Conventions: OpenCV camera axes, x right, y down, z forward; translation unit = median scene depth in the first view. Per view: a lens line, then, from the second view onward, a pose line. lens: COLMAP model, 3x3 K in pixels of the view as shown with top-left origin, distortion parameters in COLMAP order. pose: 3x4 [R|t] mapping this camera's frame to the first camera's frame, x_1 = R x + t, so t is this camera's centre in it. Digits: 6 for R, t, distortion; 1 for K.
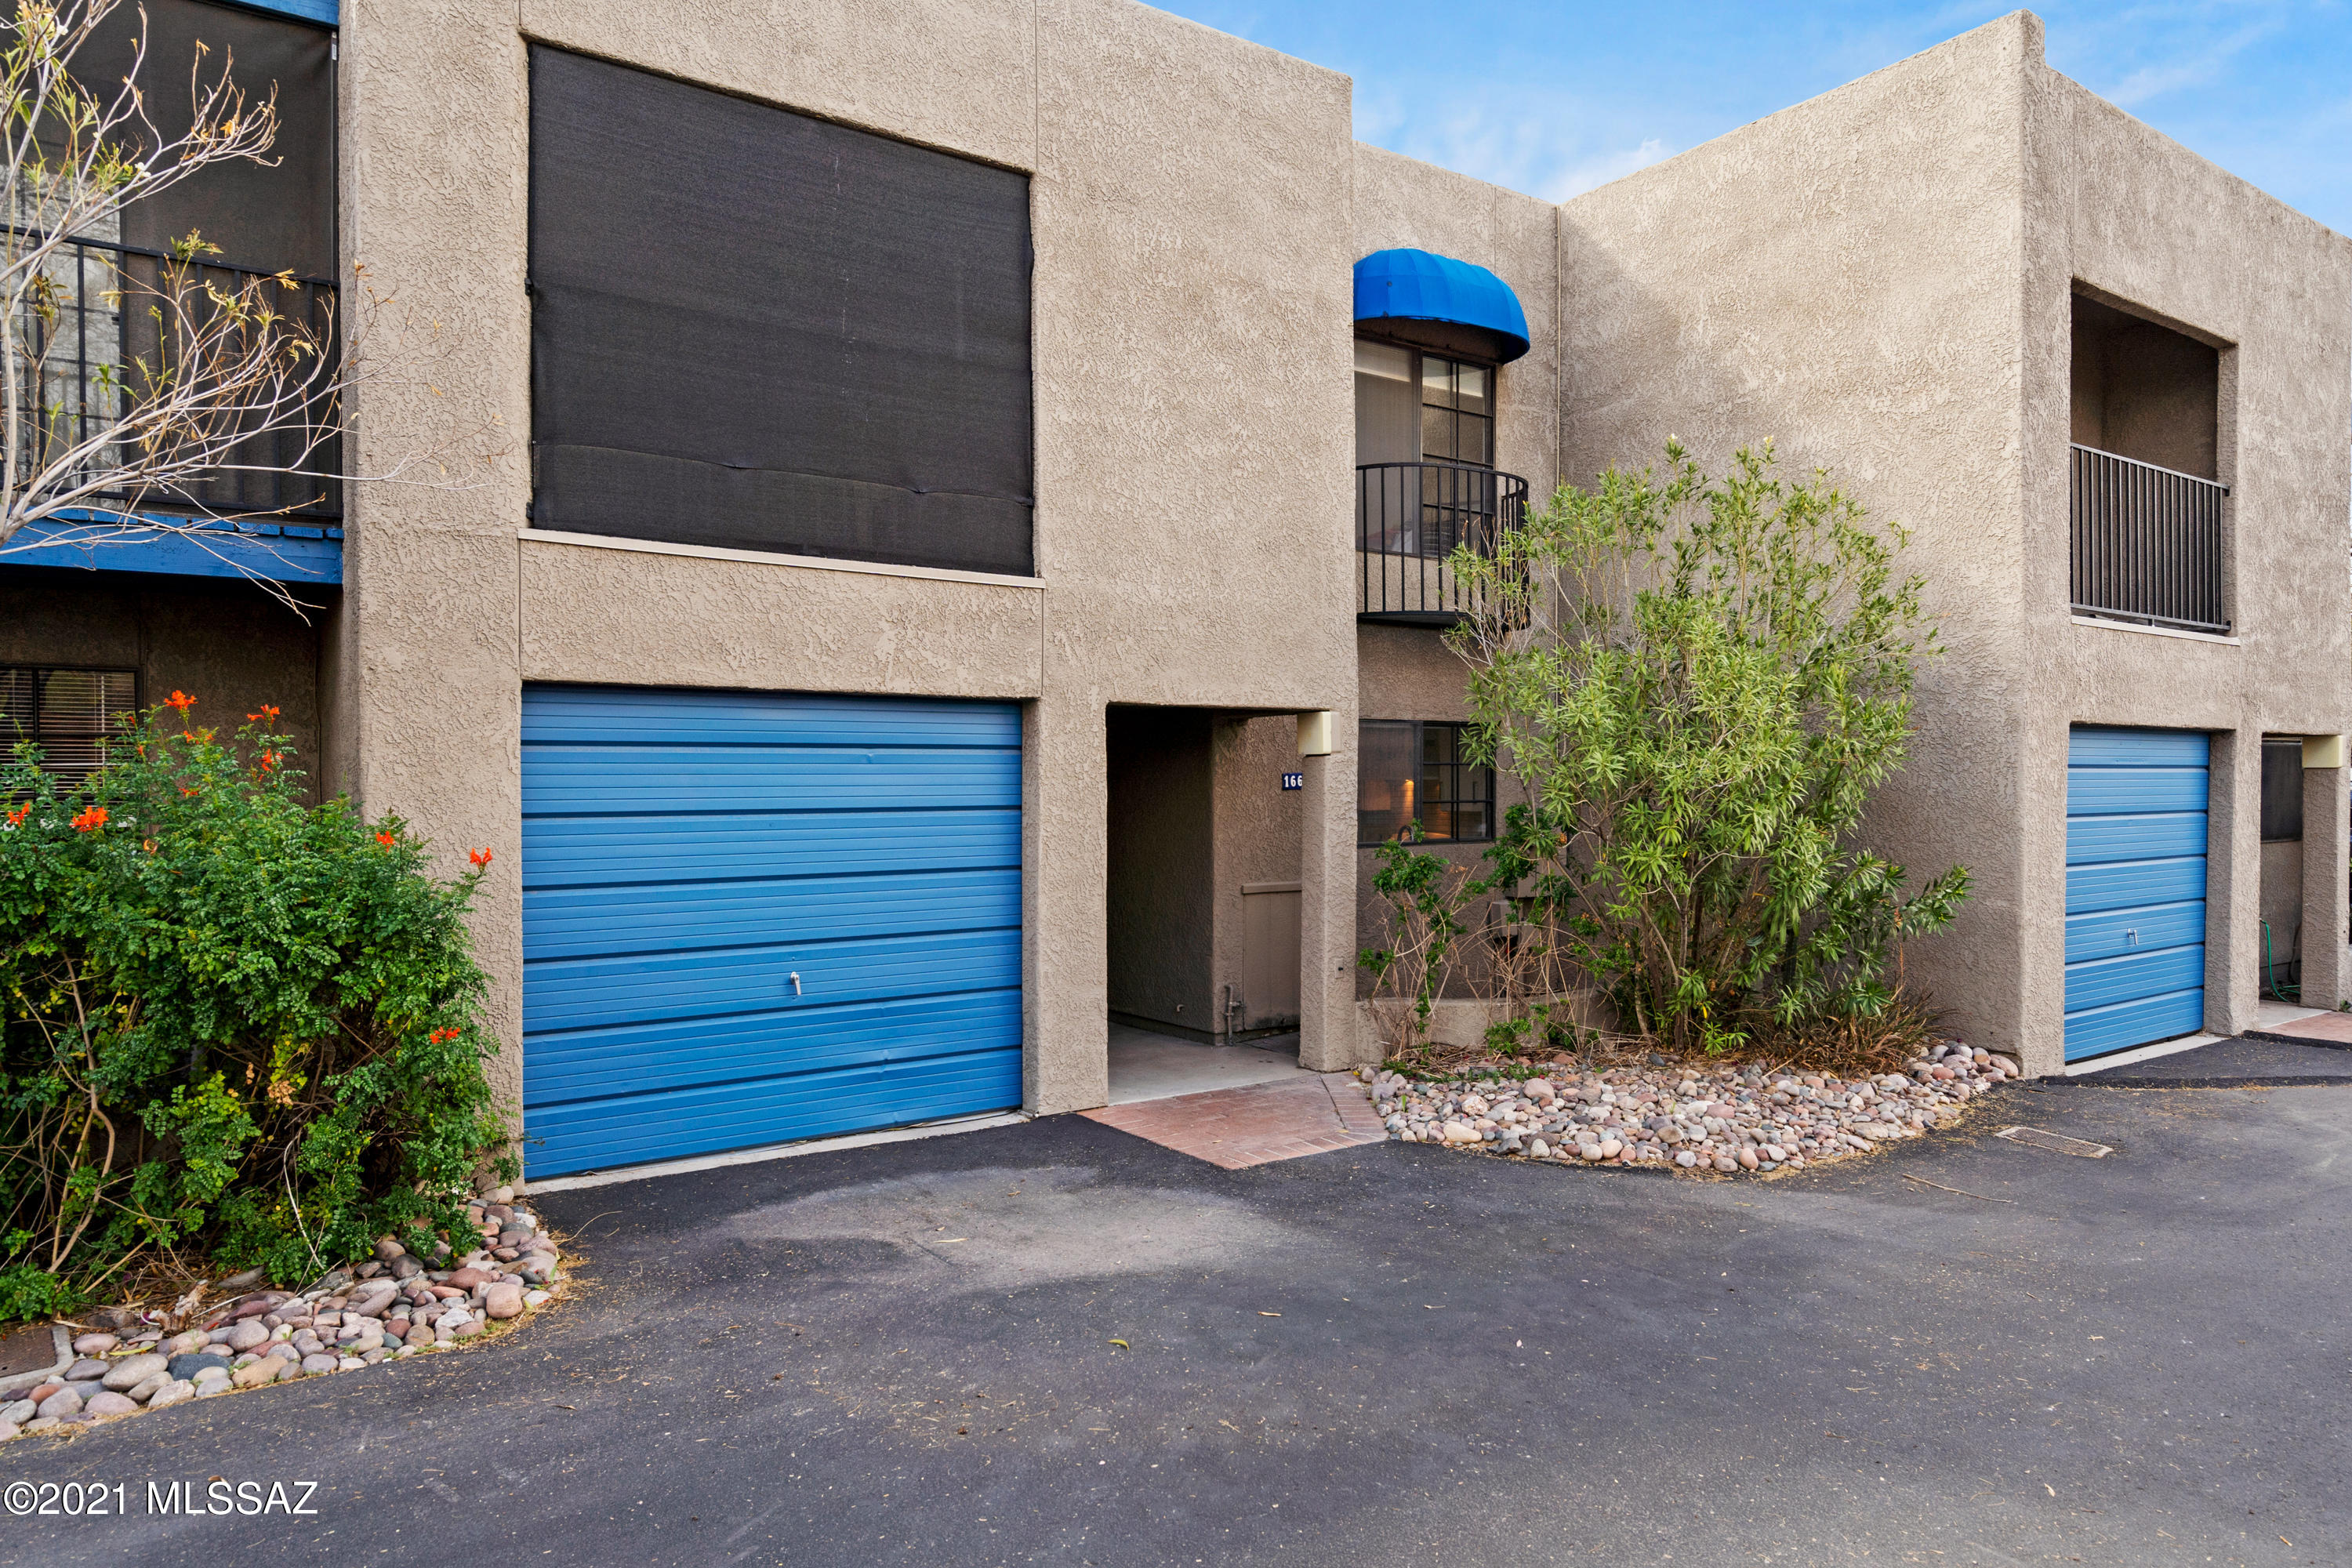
lens RADIAL K [[1464.9, 0, 1177.6], [0, 1464.9, 795.5], [0, 0, 1]] dist [0.004689, -0.000533]
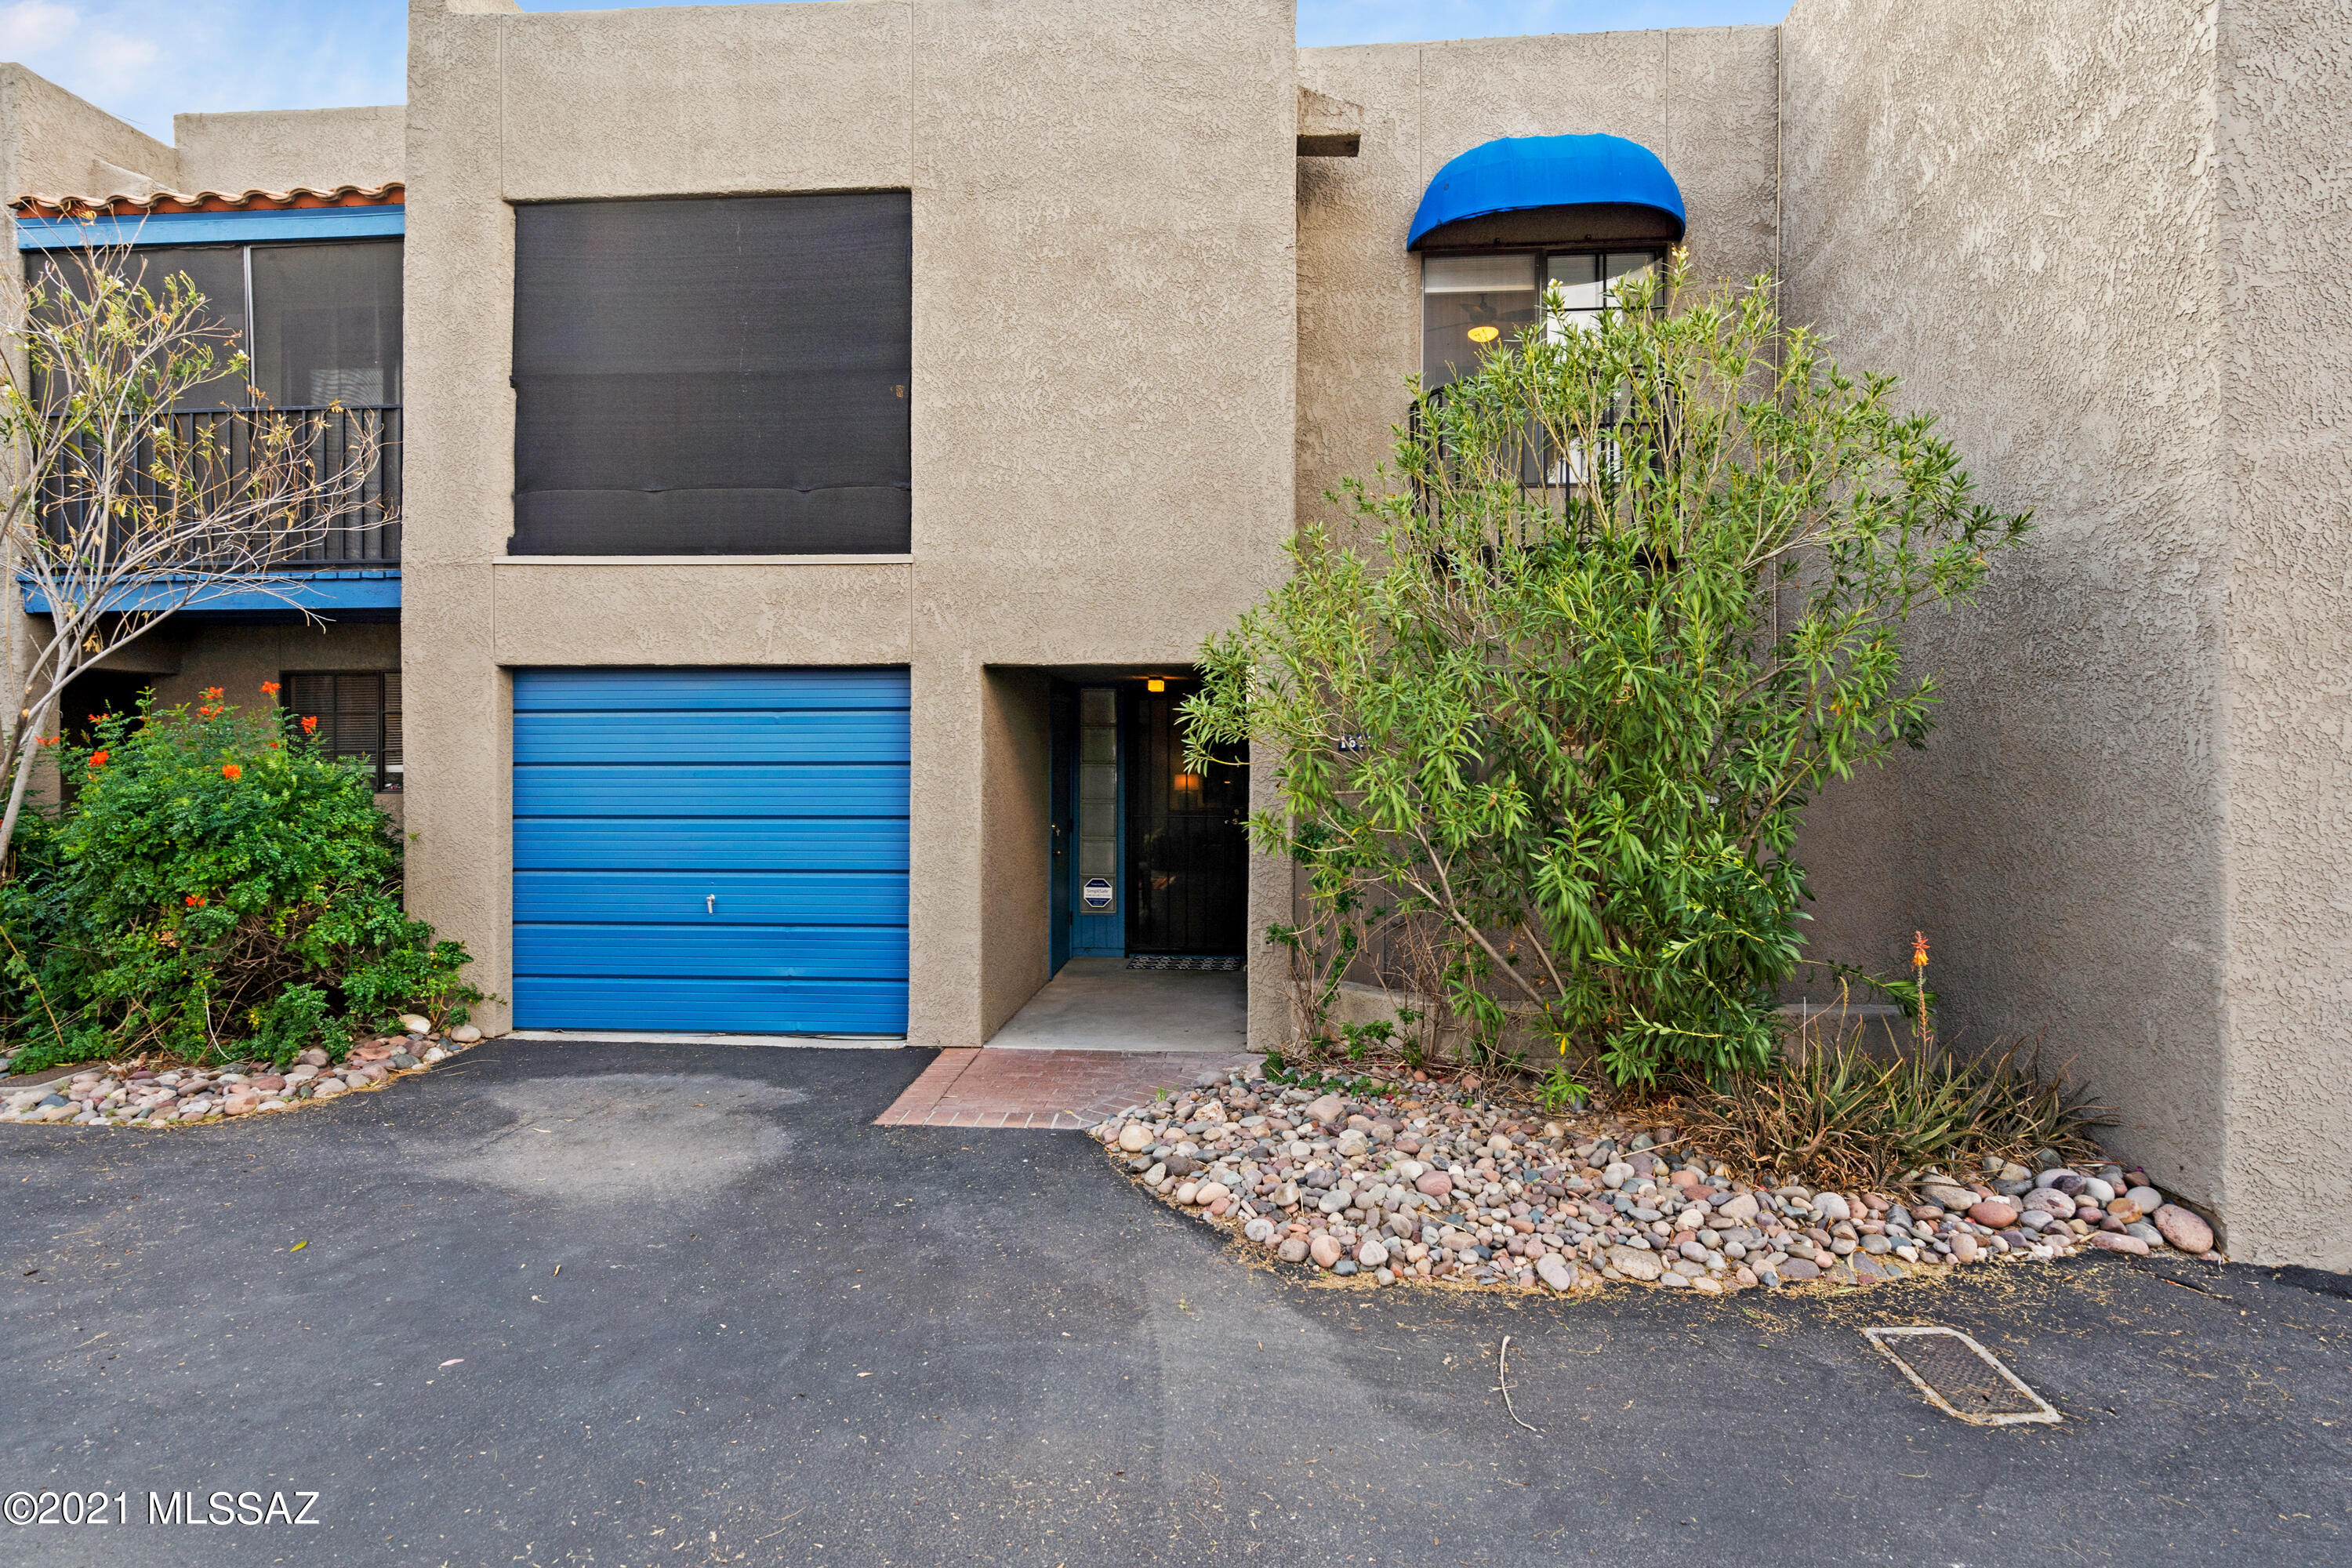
lens RADIAL K [[1192.8, 0, 1174.8], [0, 1192.8, 751.6], [0, 0, 1]] dist [0.001284, 0.000443]
pose [[0.775971, 0.001993, -0.630766, 0.614886], [-0.008353, 0.999940, -0.007116, 0.004185], [0.630713, 0.010790, 0.775941, 0.427981]]
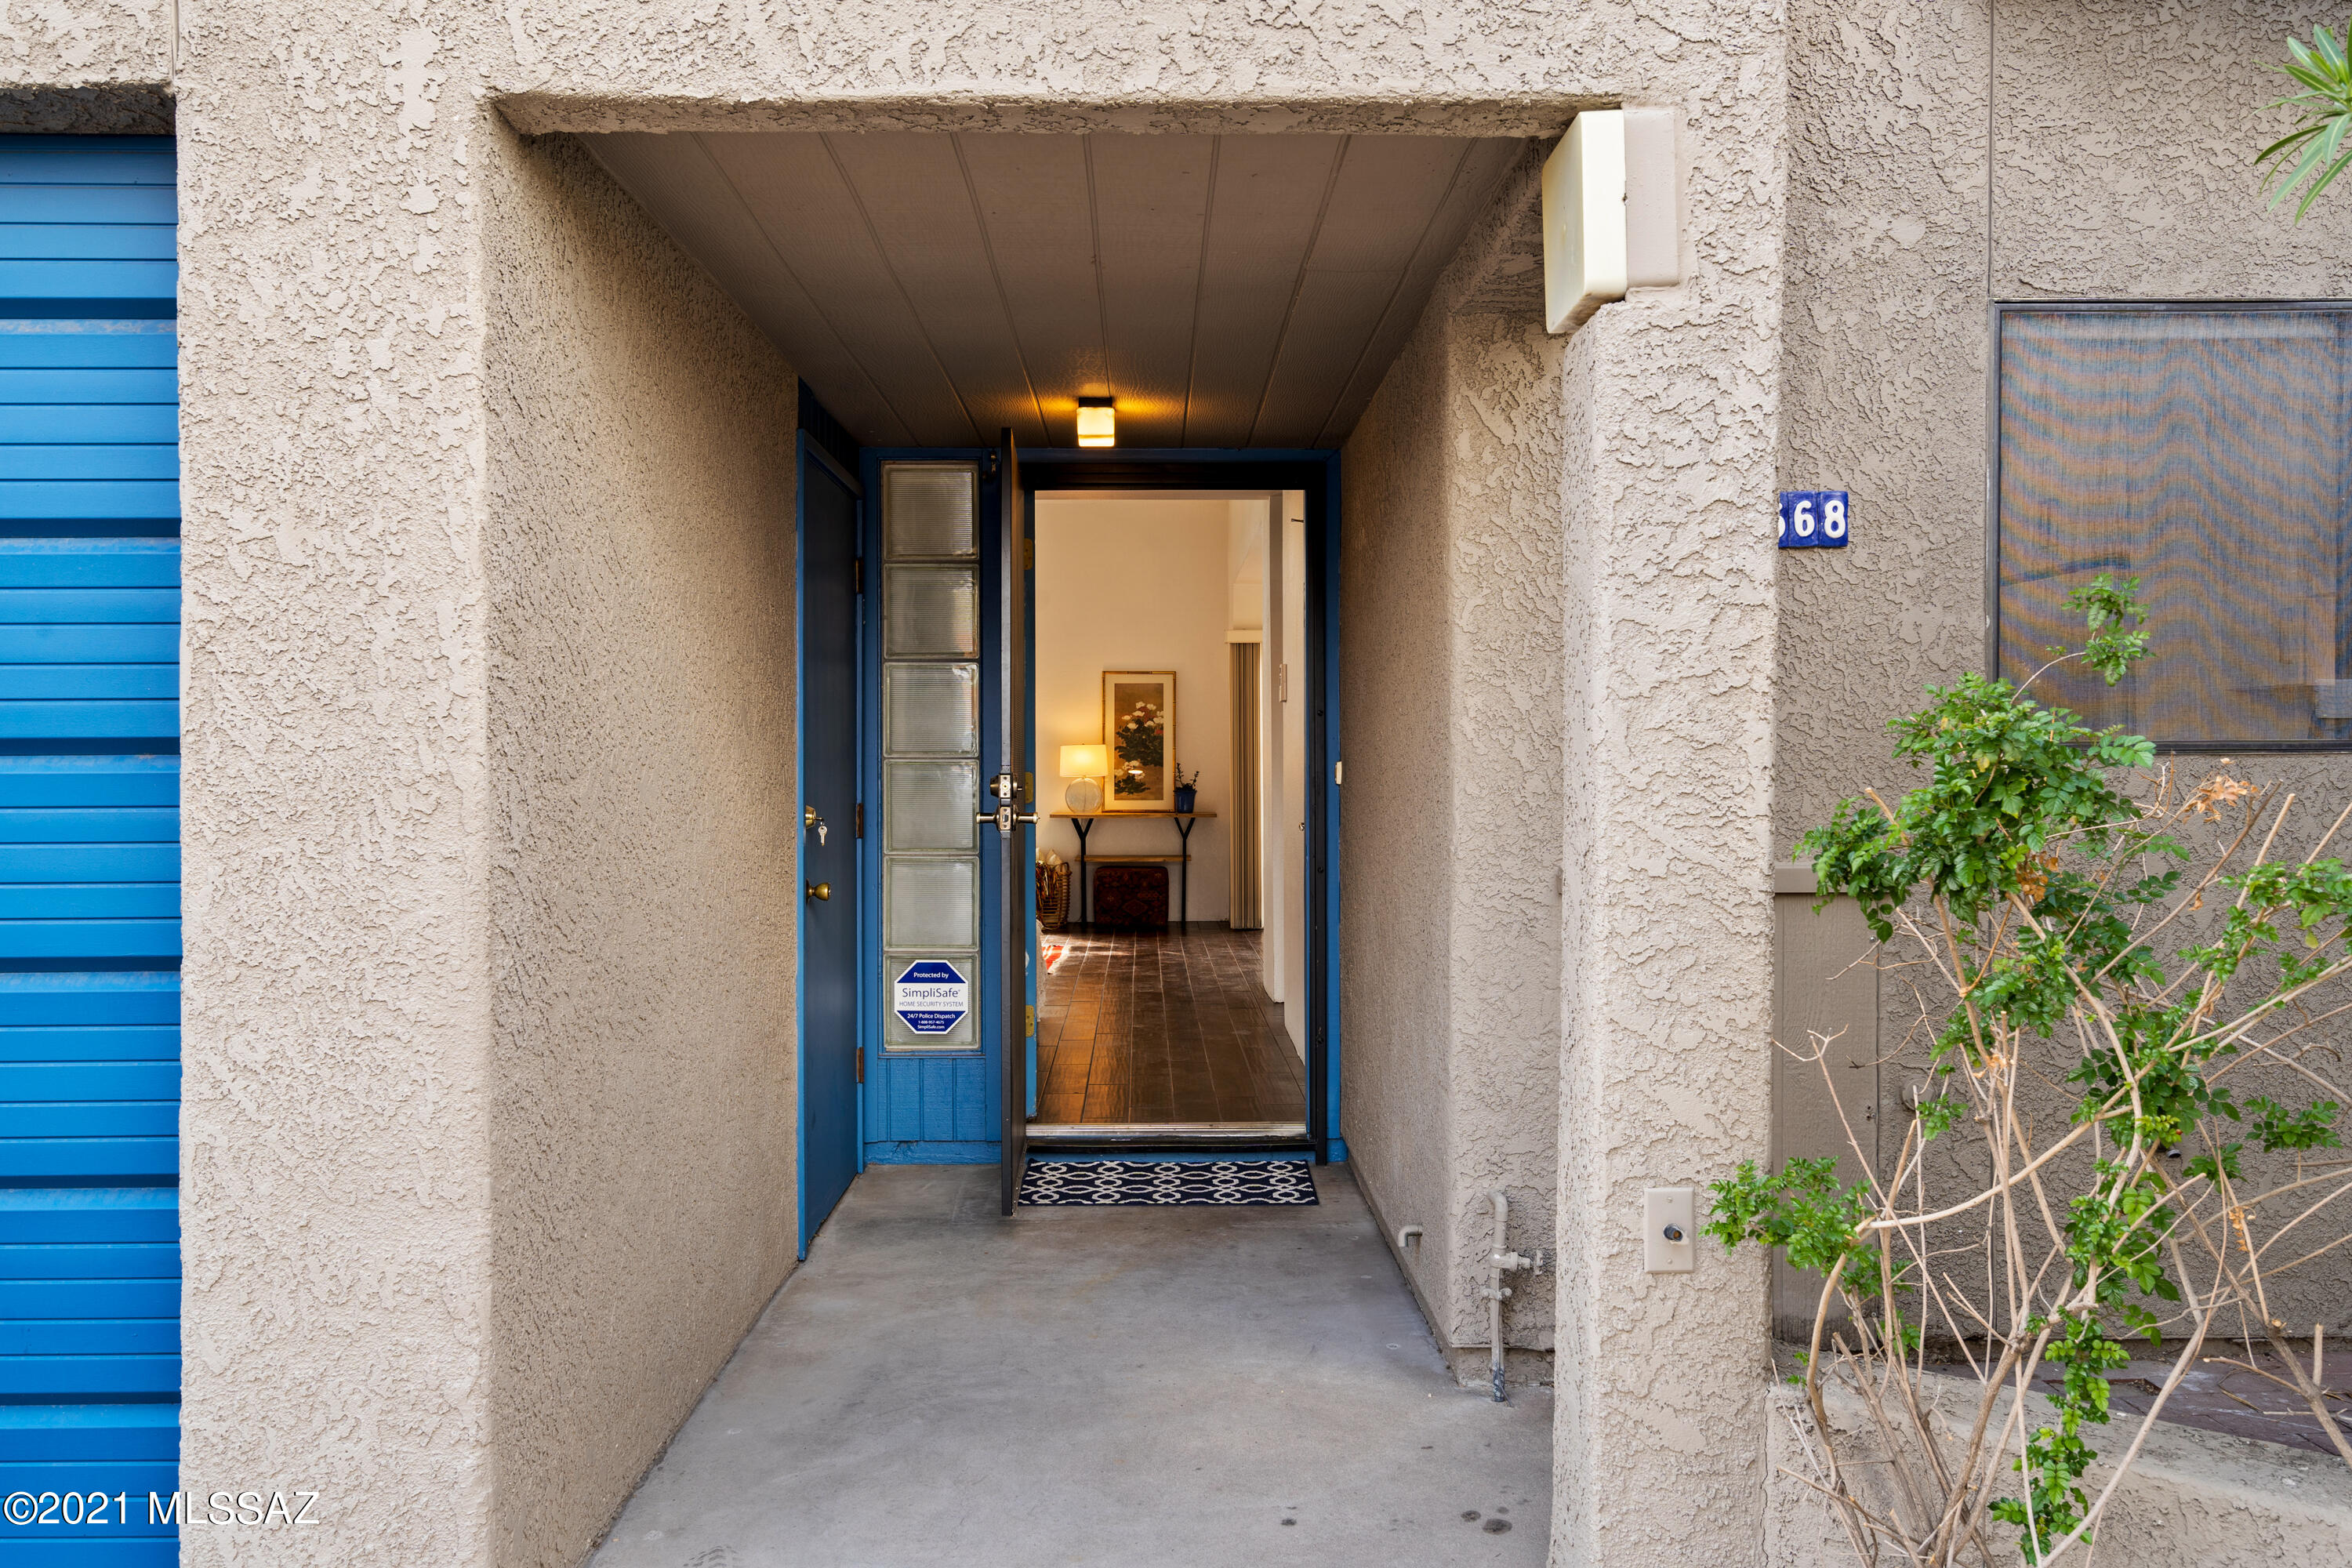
lens RADIAL K [[1760.4, 0, 1182.7], [0, 1760.4, 771.3], [0, 0, 1]] dist [0.004423, 0.000047]
pose [[0.833292, 0.007258, -0.552786, 0.225777], [-0.006586, 0.999973, 0.003201, 0.052024], [0.552794, 0.000974, 0.833317, 0.828737]]
